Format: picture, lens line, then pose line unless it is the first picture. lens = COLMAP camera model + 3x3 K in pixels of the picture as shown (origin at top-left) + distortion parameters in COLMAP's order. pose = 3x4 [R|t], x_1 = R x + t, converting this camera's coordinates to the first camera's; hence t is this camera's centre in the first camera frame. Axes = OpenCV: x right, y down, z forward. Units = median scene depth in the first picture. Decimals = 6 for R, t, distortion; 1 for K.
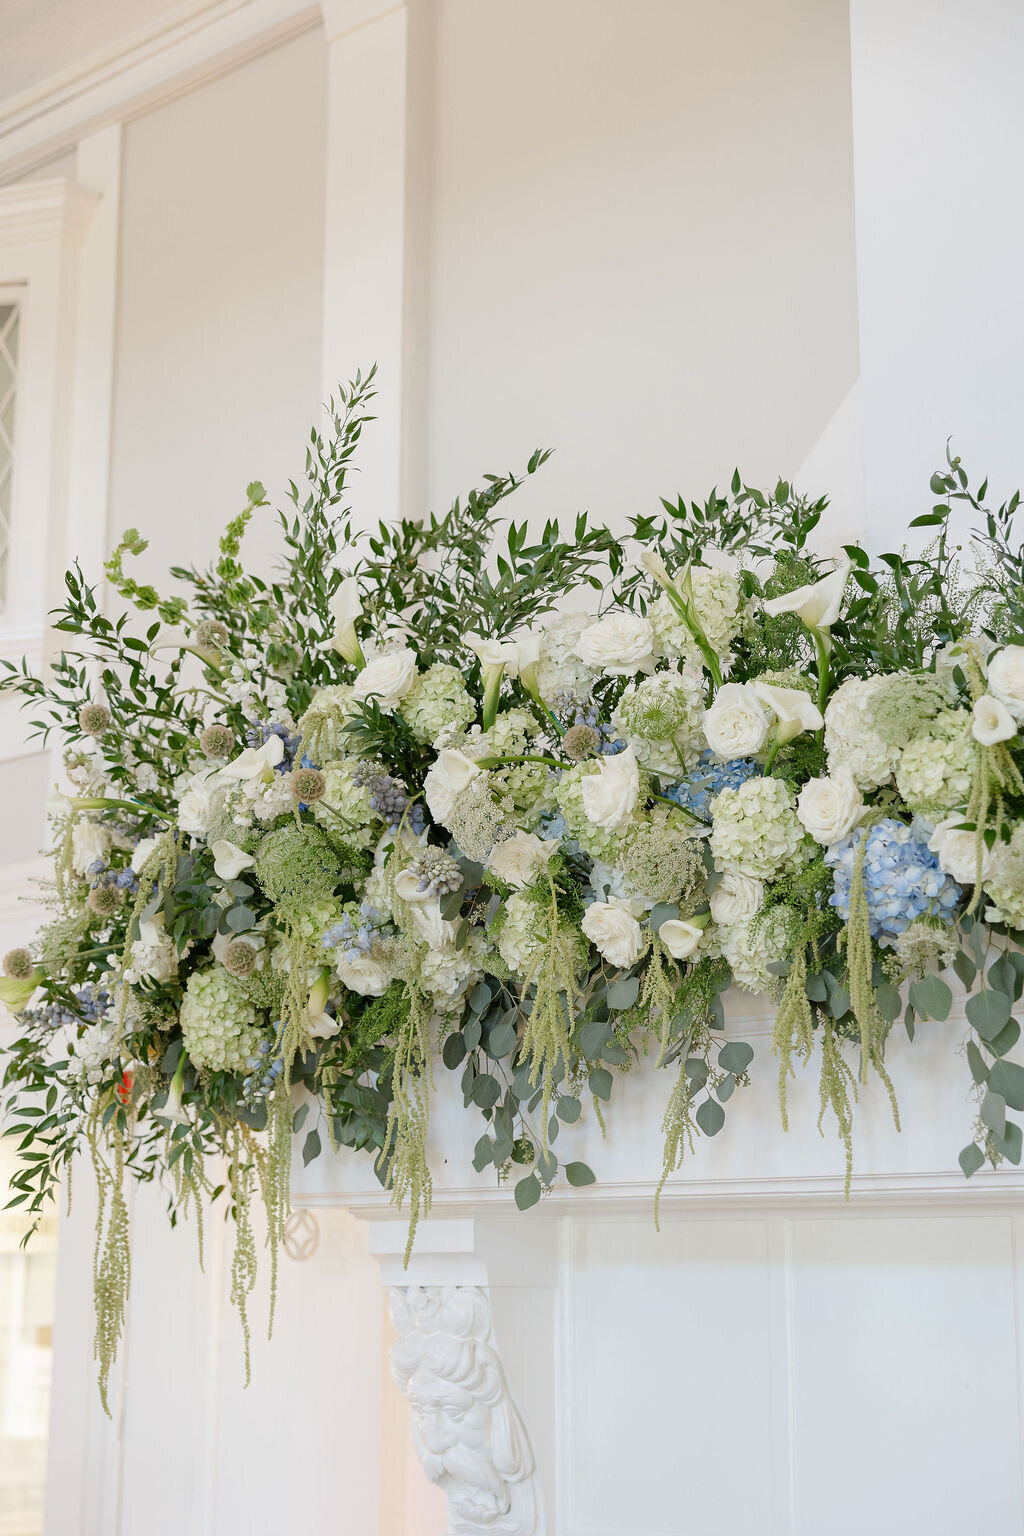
lens RADIAL K [[2167.6, 0, 511.0], [0, 2167.6, 770.2], [0, 0, 1]] dist [0.014359, 0.000000]
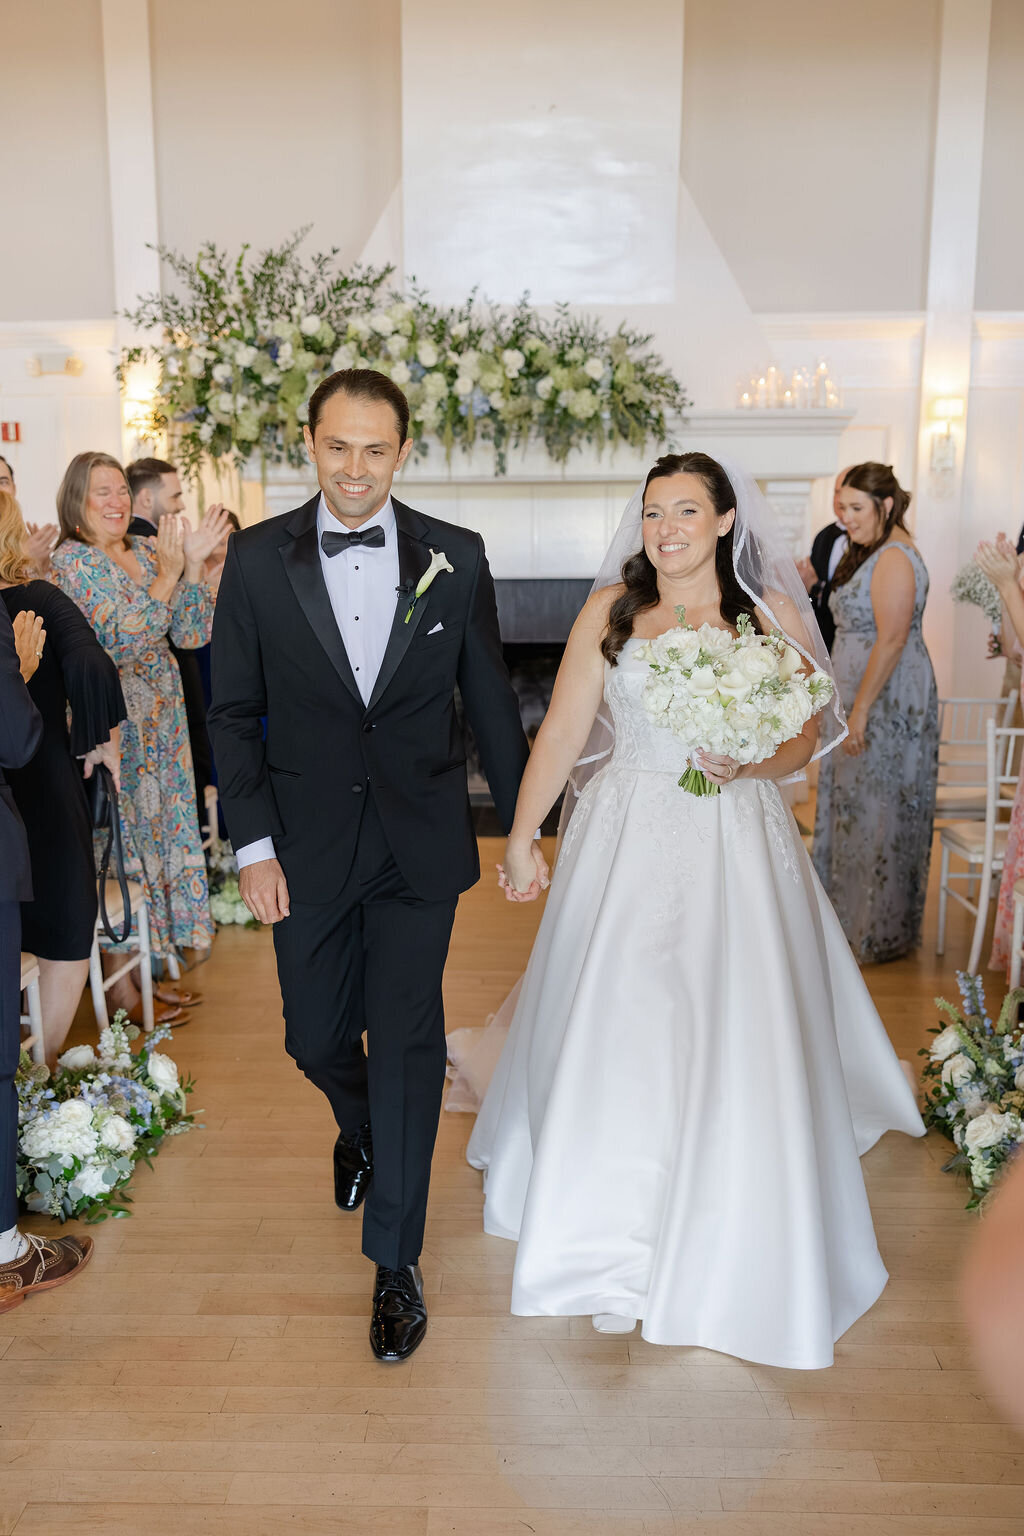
lens RADIAL K [[1385.6, 0, 518.2], [0, 1385.6, 777.5], [0, 0, 1]] dist [0.015799, 0.016677]
pose [[0.780823, -0.113483, 0.614359, -1.343264], [-0.135489, 0.929202, 0.343839, -0.192843], [-0.609884, -0.351717, 0.710167, -1.078226]]
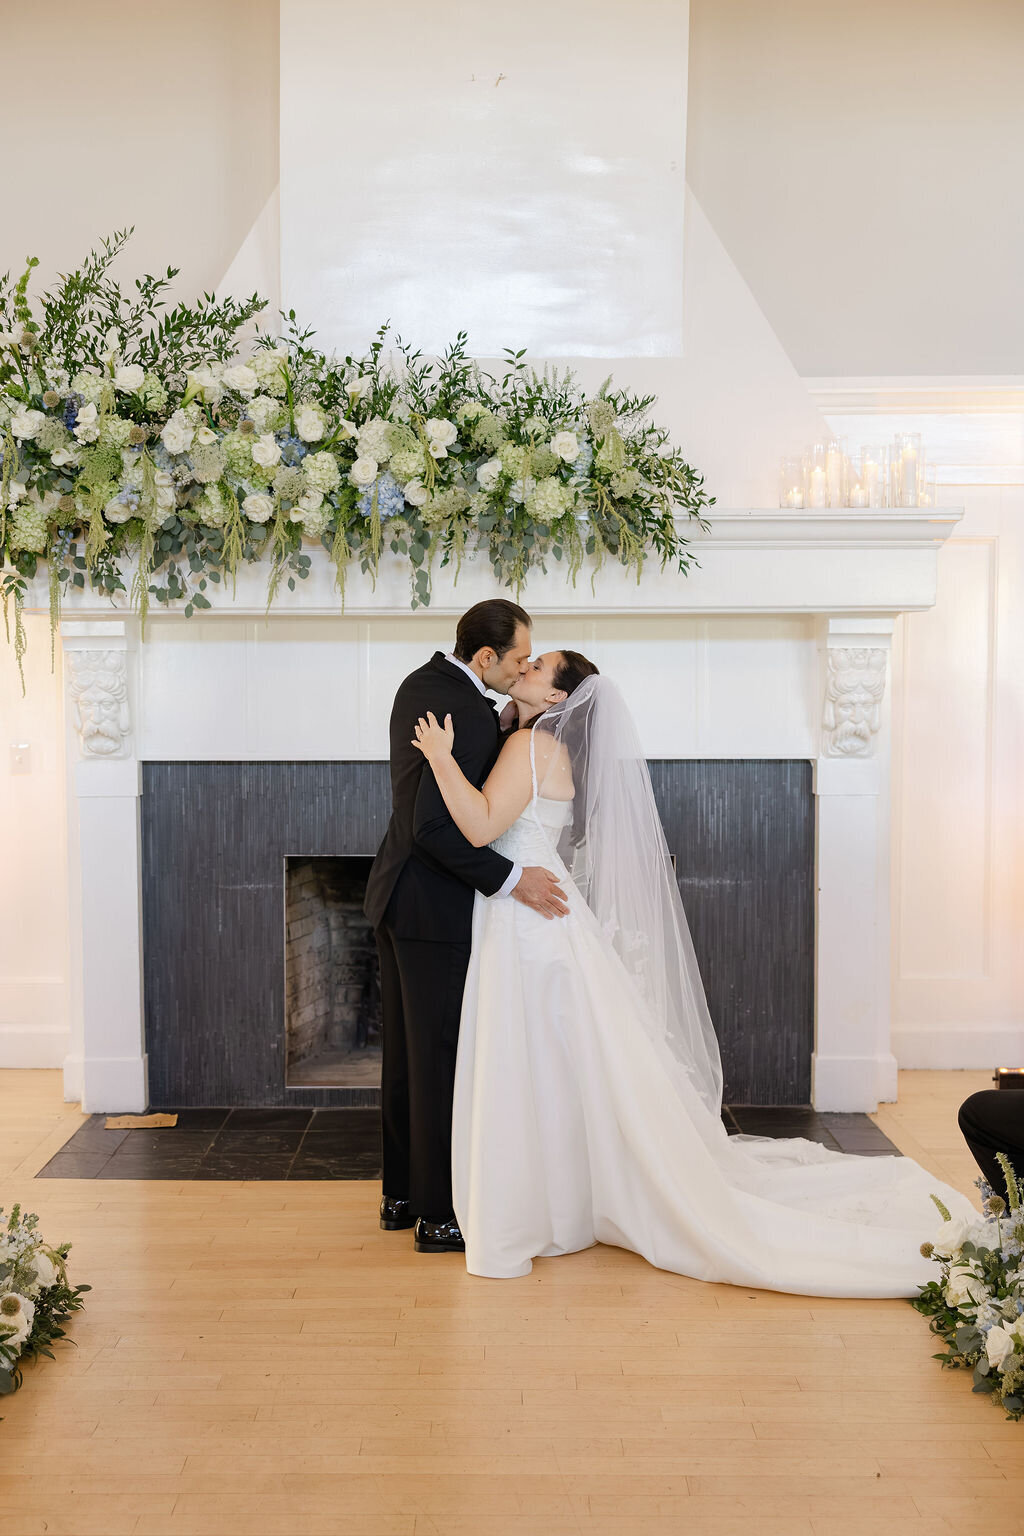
lens RADIAL K [[1722.8, 0, 509.4], [0, 1722.8, 766.1], [0, 0, 1]] dist [0.010062, 0.000000]
pose [[0.762783, -0.035883, 0.645659, -1.003884], [-0.143398, 0.964214, 0.222998, -0.119522], [-0.630555, -0.262685, 0.730340, -0.682576]]
